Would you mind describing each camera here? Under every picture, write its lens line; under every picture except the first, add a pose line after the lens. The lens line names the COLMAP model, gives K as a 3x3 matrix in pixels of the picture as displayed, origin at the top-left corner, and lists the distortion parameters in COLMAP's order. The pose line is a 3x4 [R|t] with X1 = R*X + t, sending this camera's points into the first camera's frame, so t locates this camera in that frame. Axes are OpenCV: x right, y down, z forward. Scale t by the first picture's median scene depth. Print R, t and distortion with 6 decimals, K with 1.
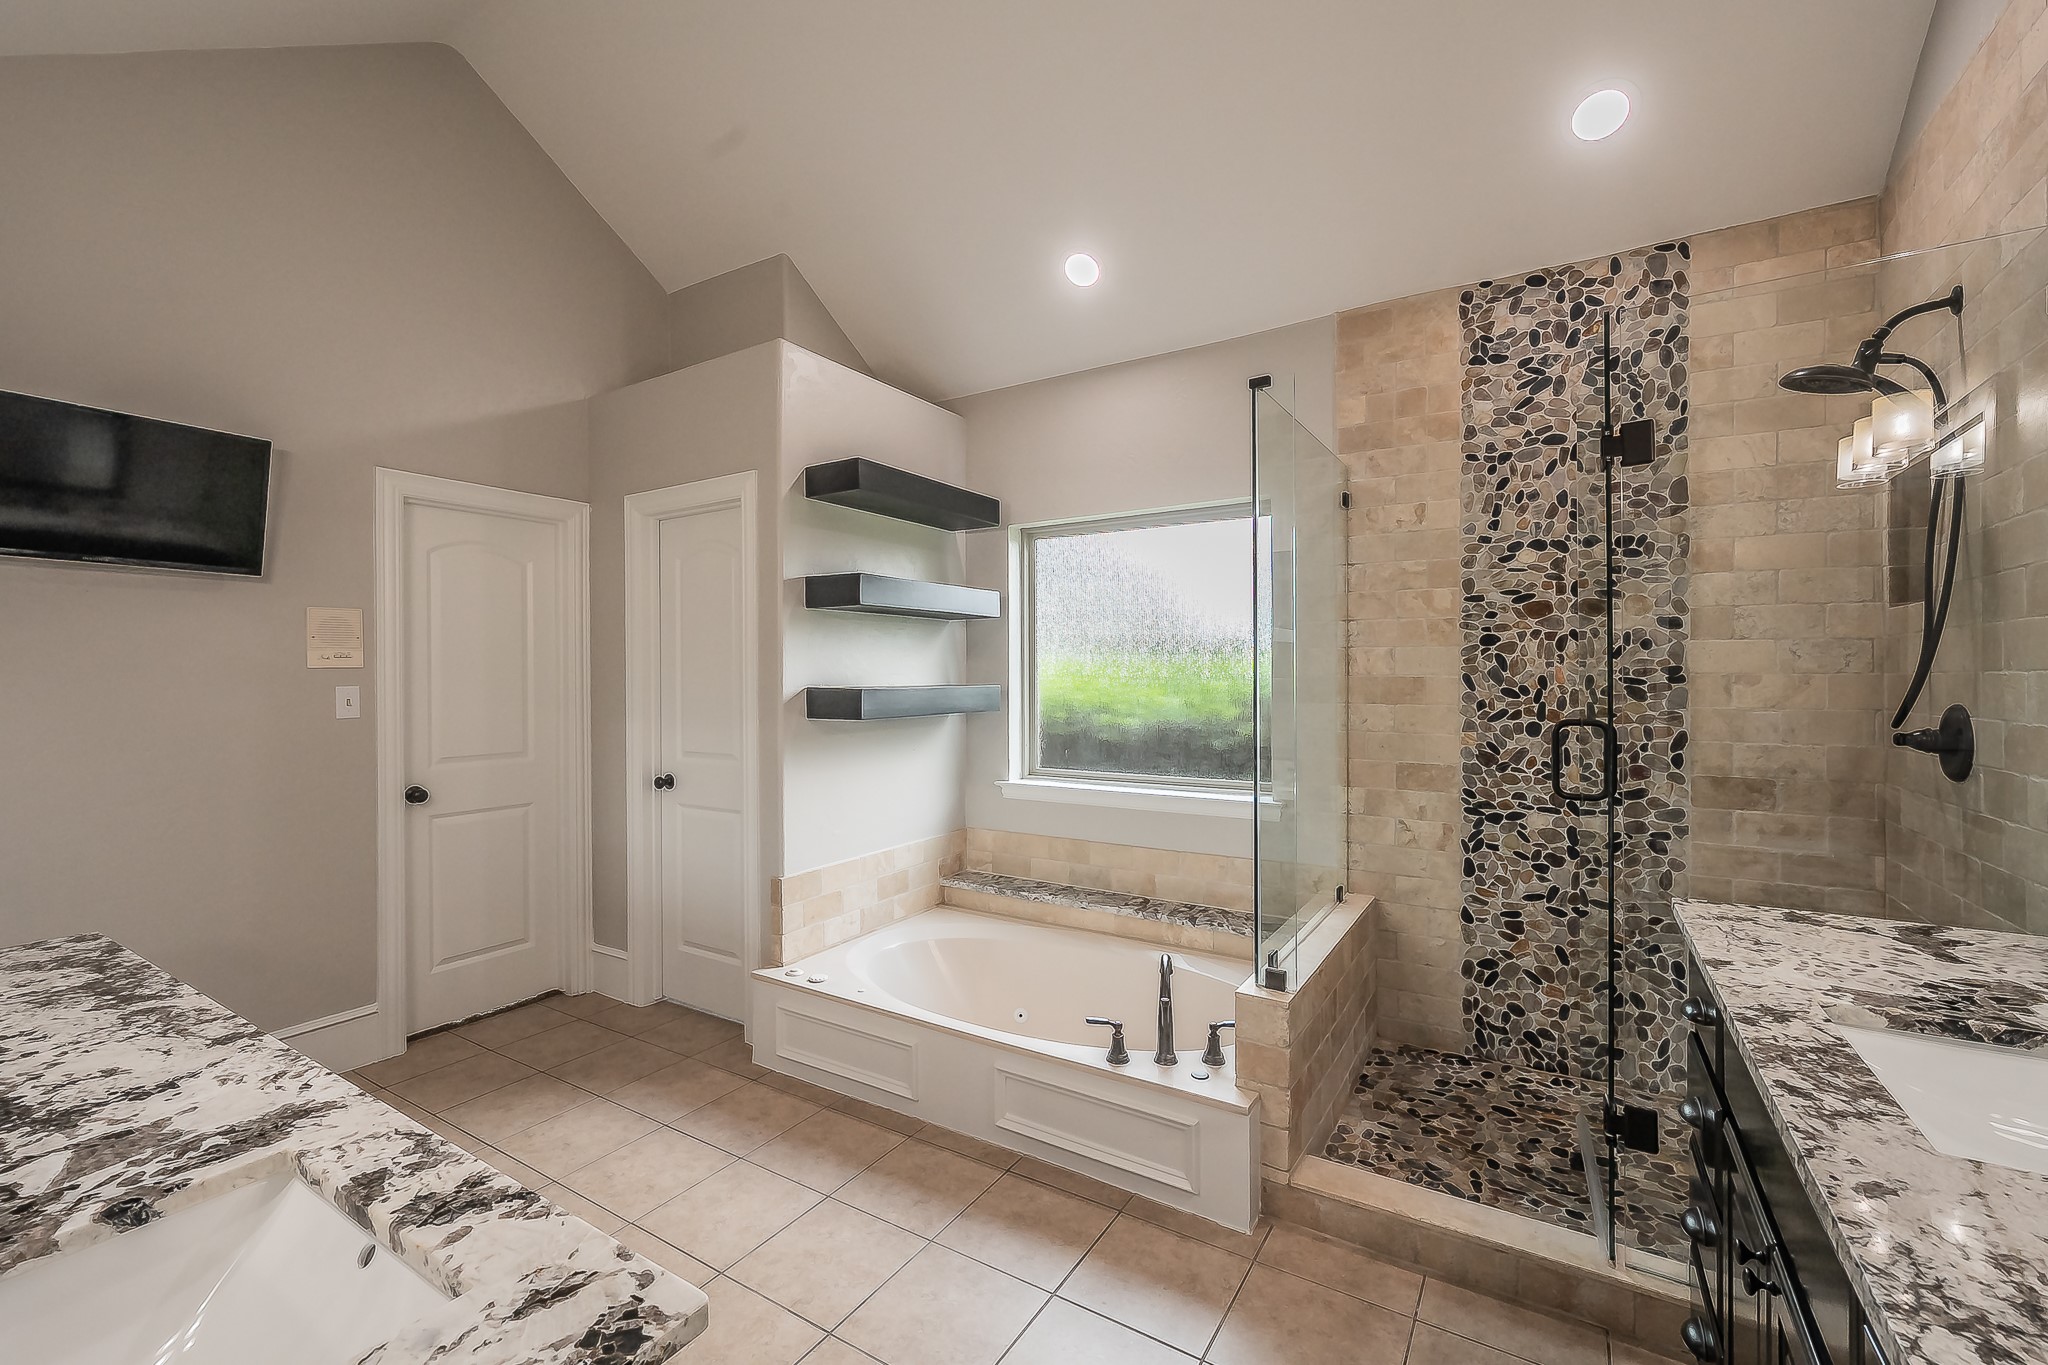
lens RADIAL K [[847.8, 0, 1029.4], [0, 847.8, 680.0], [0, 0, 1]] dist [0.001460, 0.000082]
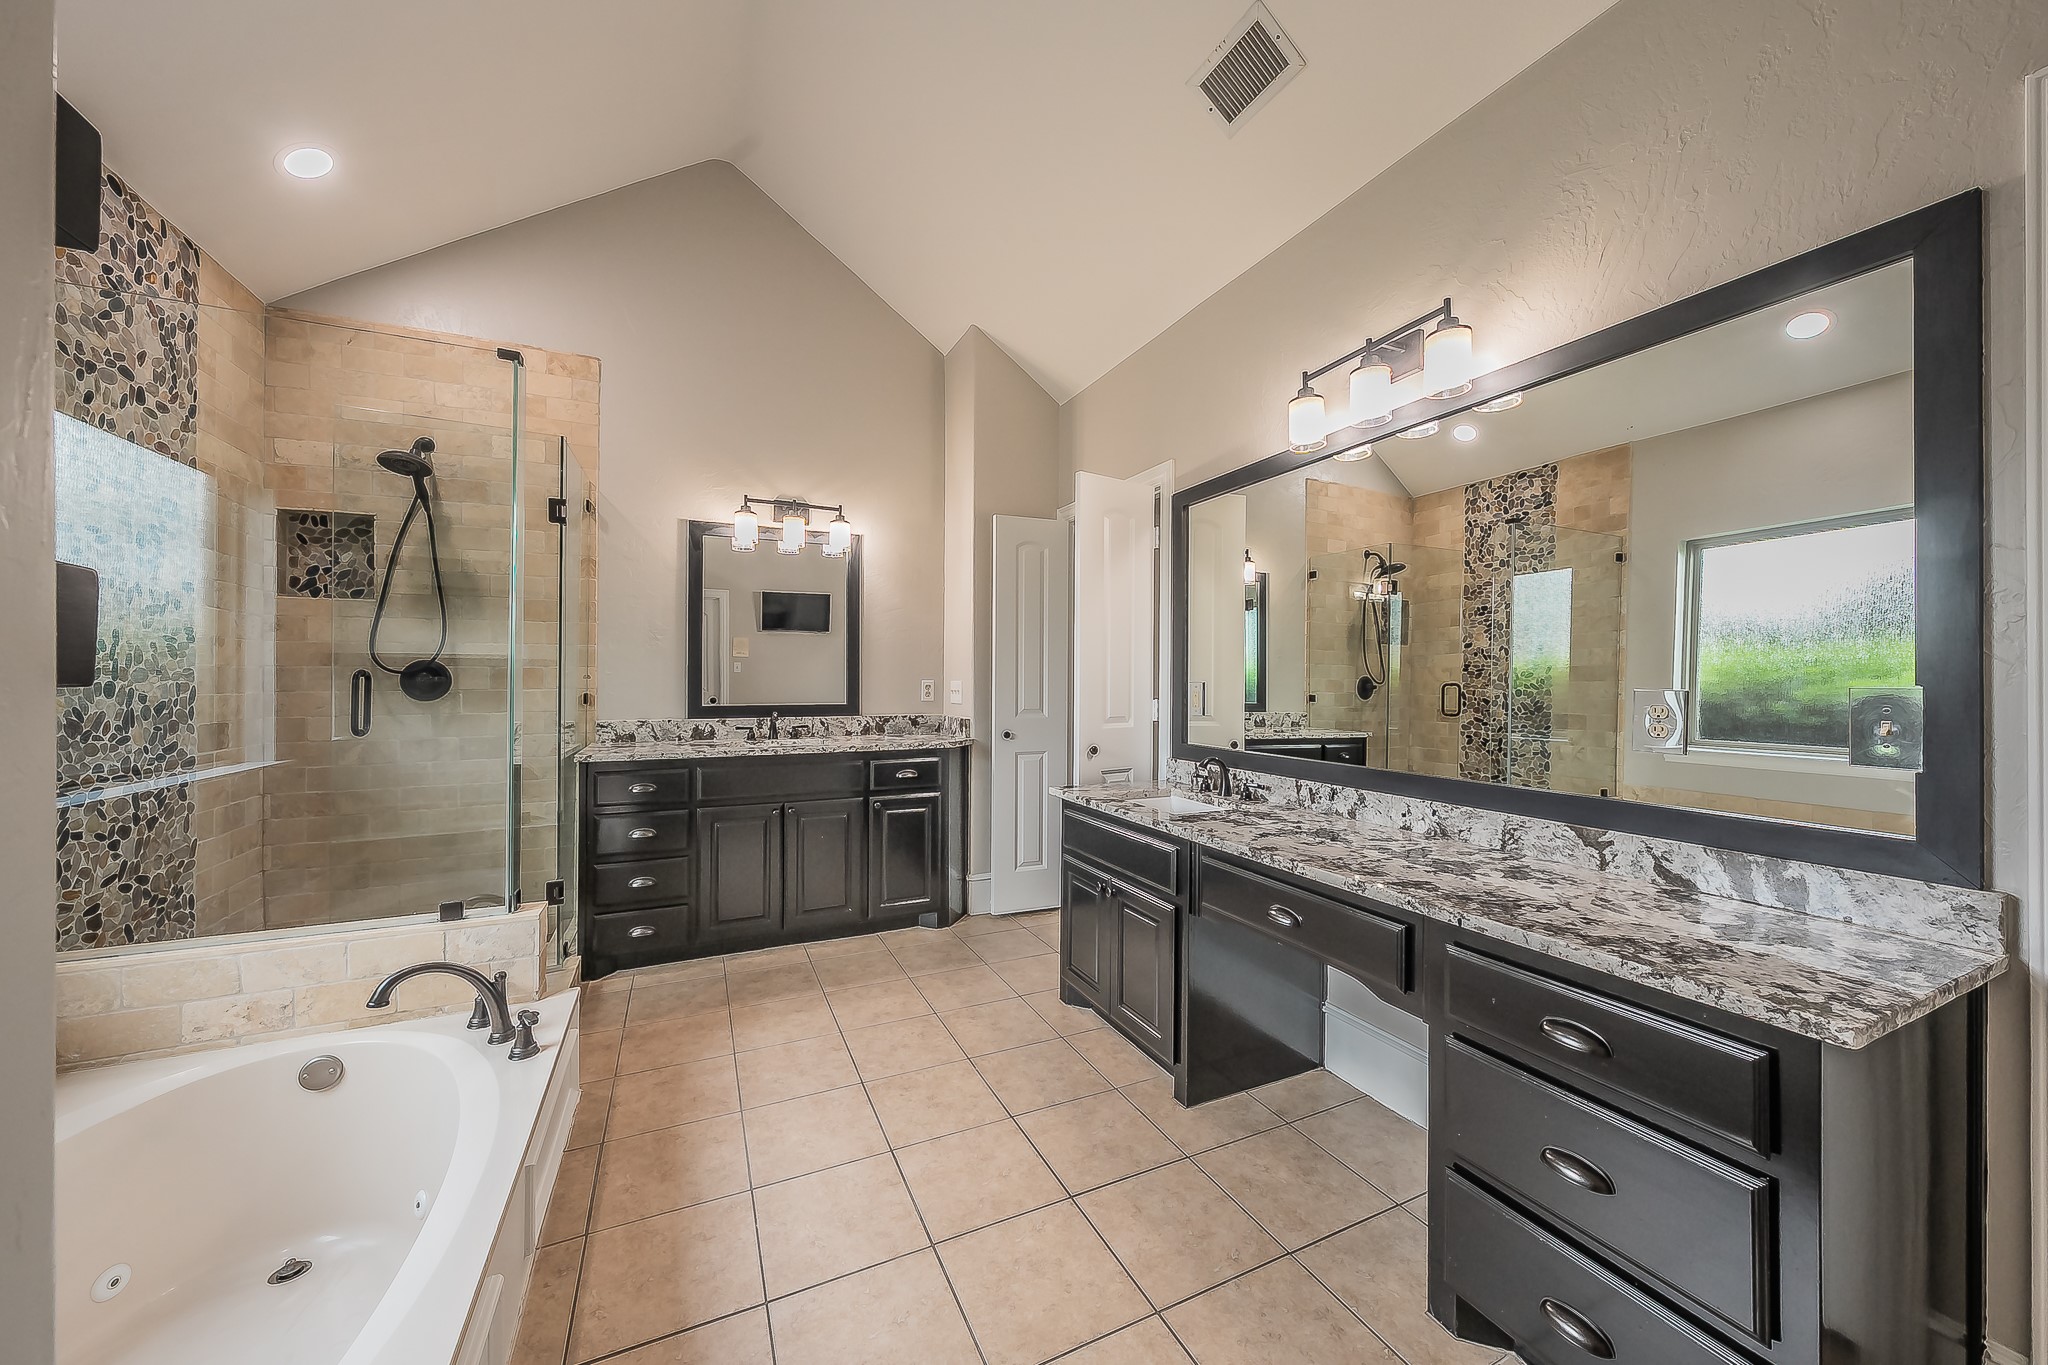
lens RADIAL K [[745.4, 0, 1024.7], [0, 745.4, 676.2], [0, 0, 1]] dist [-0.001841, -0.000487]
pose [[-0.839074, 0.002790, 0.544010, -0.621485], [0.001349, 0.999994, -0.003049, 0.047530], [-0.544015, -0.001824, -0.839073, 1.127690]]
